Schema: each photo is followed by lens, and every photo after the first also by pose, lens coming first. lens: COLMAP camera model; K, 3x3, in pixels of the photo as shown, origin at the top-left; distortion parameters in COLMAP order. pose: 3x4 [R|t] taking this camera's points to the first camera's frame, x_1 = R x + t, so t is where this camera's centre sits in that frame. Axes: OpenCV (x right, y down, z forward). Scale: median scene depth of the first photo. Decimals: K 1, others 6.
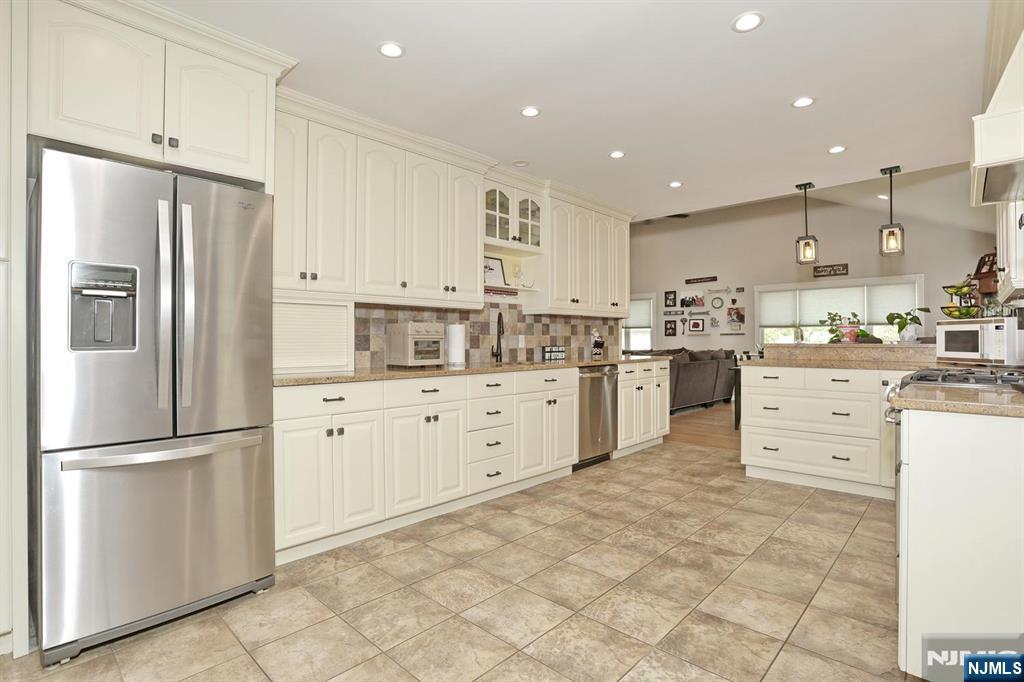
lens RADIAL K [[495.9, 0, 506.9], [0, 495.9, 339.7], [0, 0, 1]] dist [-0.065607, 0.023410]
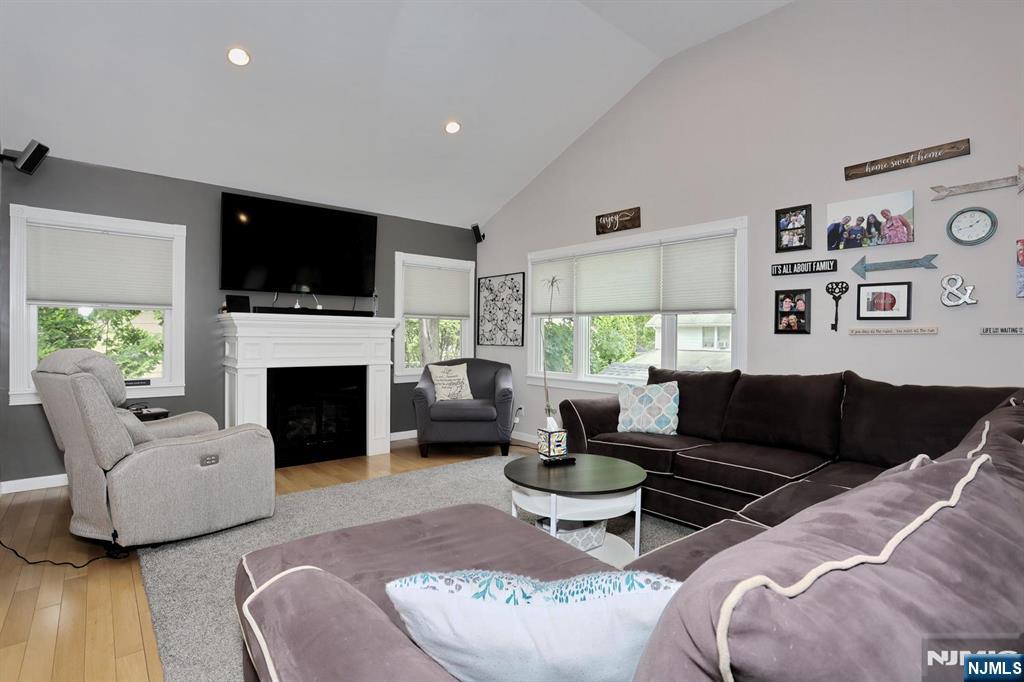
lens RADIAL K [[495.9, 0, 506.7], [0, 495.9, 338.7], [0, 0, 1]] dist [-0.065607, 0.023410]
pose [[0.995573, 0.012556, -0.093145, 0.412152], [-0.011423, 0.999854, 0.012687, -0.016026], [0.093291, -0.011567, 0.995572, 1.621829]]
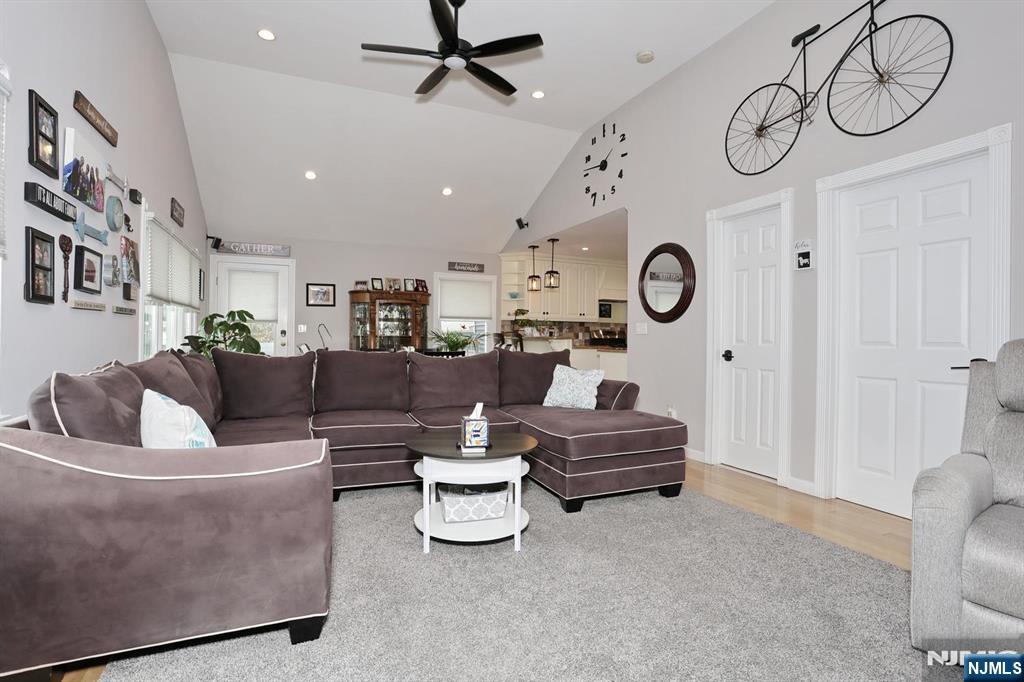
lens RADIAL K [[495.9, 0, 513.4], [0, 495.9, 338.7], [0, 0, 1]] dist [-0.065607, 0.023410]
pose [[-0.927032, -0.004524, 0.374954, 0.117702], [-0.005909, 0.999979, -0.002543, 0.020330], [-0.374935, -0.004573, -0.927040, 2.848779]]
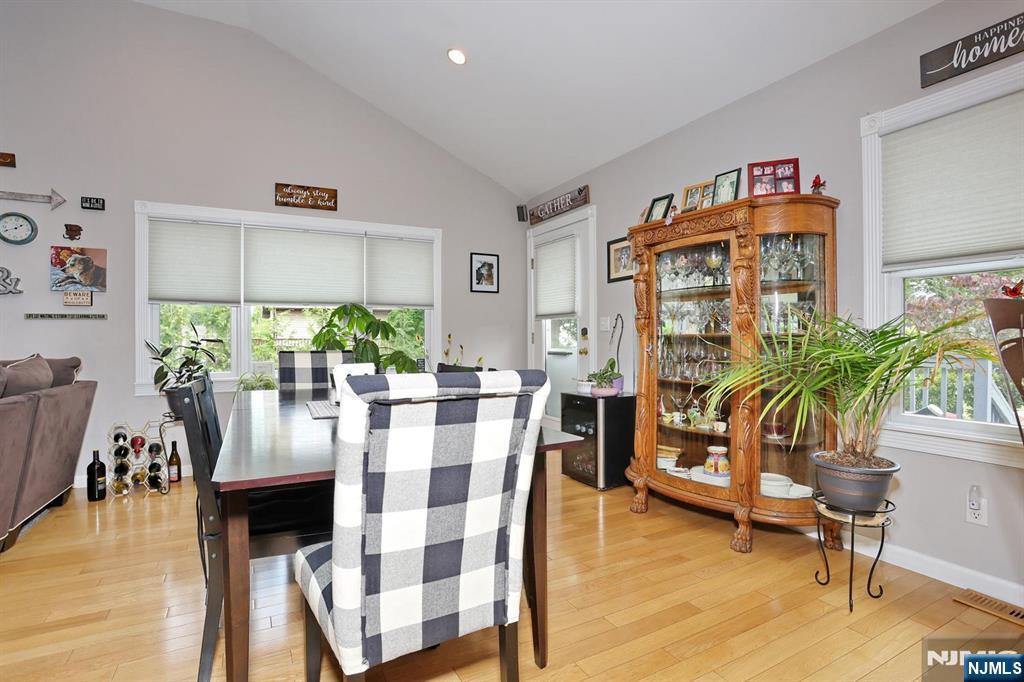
lens RADIAL K [[495.9, 0, 508.0], [0, 495.9, 342.6], [0, 0, 1]] dist [-0.065607, 0.023410]
pose [[0.310535, -0.003866, 0.950554, 0.496522], [-0.002152, 0.999986, 0.004770, 0.015962], [-0.950560, -0.003527, 0.310522, 1.295117]]
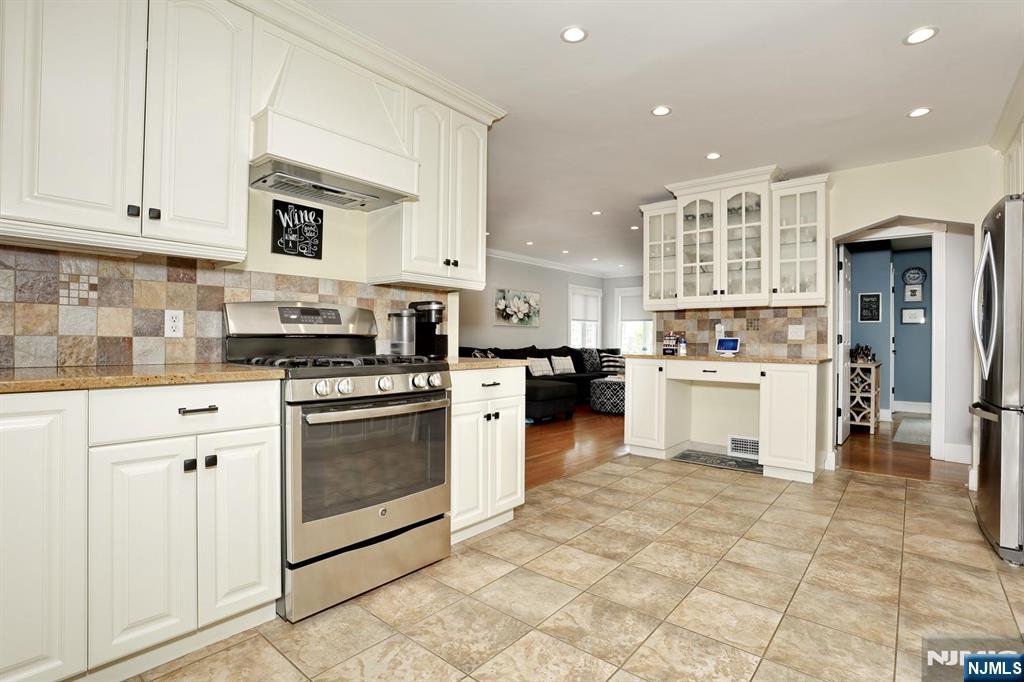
lens RADIAL K [[495.9, 0, 508.6], [0, 495.9, 337.3], [0, 0, 1]] dist [-0.065607, 0.023410]
pose [[-0.997953, -0.004146, -0.063823, 0.376094], [-0.003606, 0.999957, -0.008584, 0.017043], [0.063856, -0.008336, -0.997924, 1.095799]]
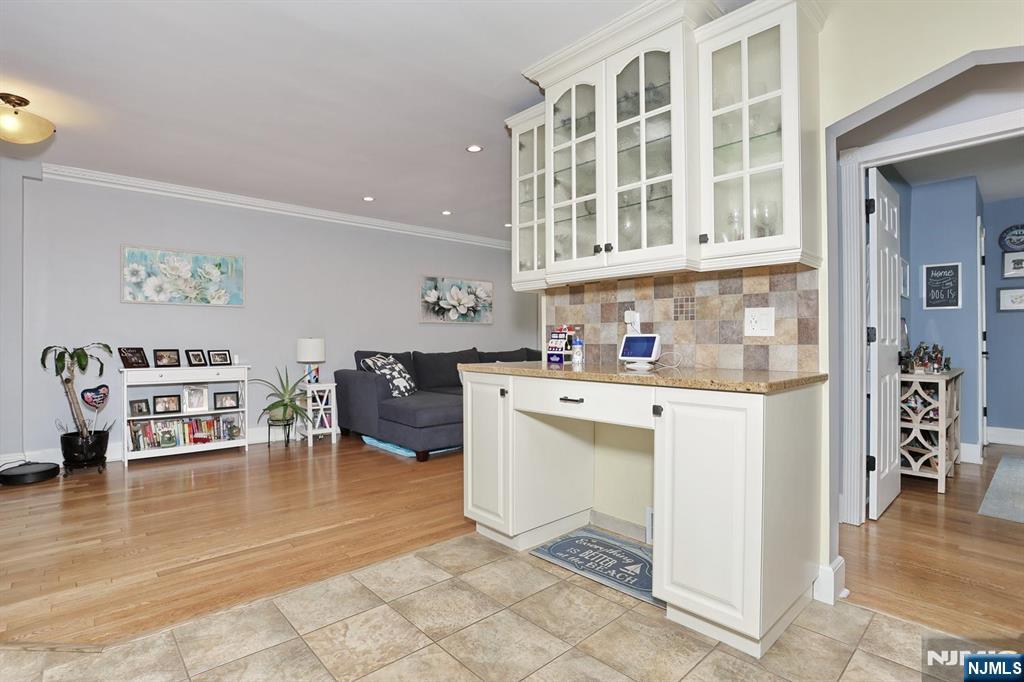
lens RADIAL K [[495.9, 0, 508.0], [0, 495.9, 339.2], [0, 0, 1]] dist [-0.065607, 0.023410]
pose [[-0.998253, 0.006221, 0.058760, -0.077278], [0.005859, 0.999963, -0.006336, 0.015593], [-0.058797, -0.005981, -0.998252, 0.629682]]
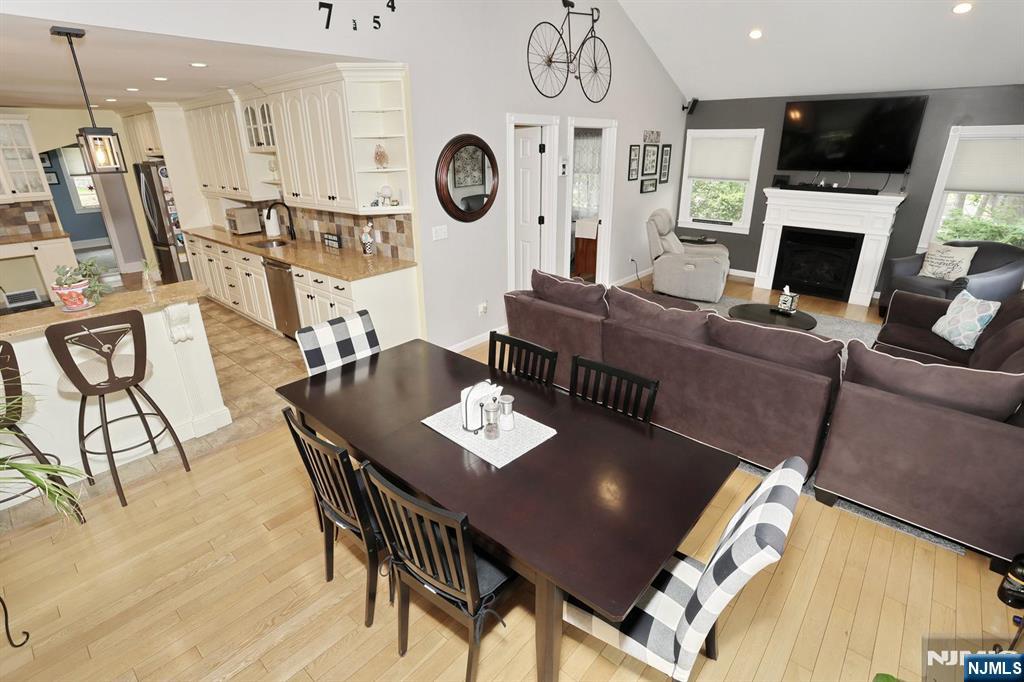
lens RADIAL K [[495.9, 0, 508.2], [0, 495.9, 343.2], [0, 0, 1]] dist [-0.065607, 0.023410]
pose [[0.043177, 0.379773, -0.924072, 1.420320], [0.013872, 0.924617, 0.380645, -0.201377], [0.998971, -0.029254, 0.034654, 1.633554]]
